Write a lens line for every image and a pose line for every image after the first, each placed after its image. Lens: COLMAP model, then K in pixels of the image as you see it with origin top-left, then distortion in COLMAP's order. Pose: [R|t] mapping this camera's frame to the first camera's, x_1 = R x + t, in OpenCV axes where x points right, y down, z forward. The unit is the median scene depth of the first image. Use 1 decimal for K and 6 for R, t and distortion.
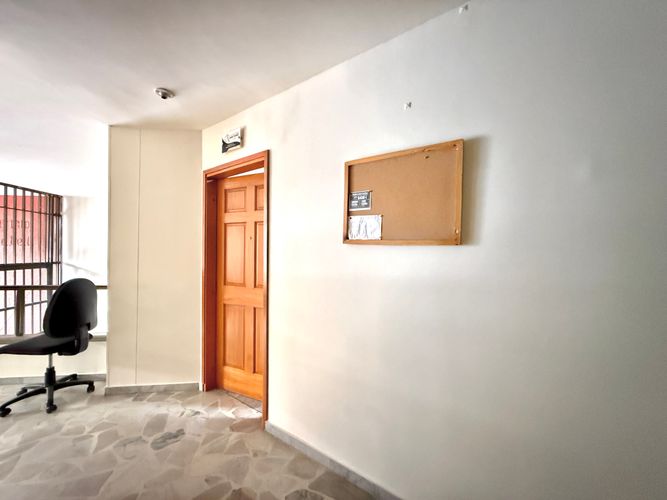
lens RADIAL K [[264.3, 0, 330.8], [0, 264.3, 250.0], [0, 0, 1]] dist [0.000410, -0.000126]
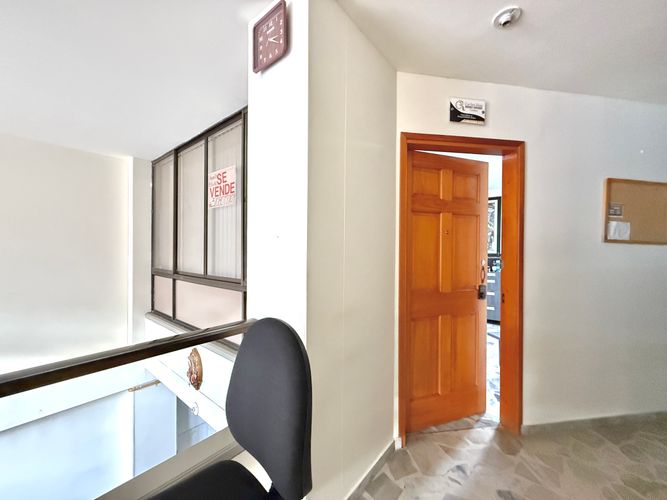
lens RADIAL K [[264.3, 0, 330.8], [0, 264.3, 250.0], [0, 0, 1]] dist [0.000410, -0.000126]
pose [[0.713346, -0.007751, 0.700769, -1.586416], [-0.002523, 0.999904, 0.013629, -0.001234], [-0.700807, -0.011490, 0.713258, 0.913562]]
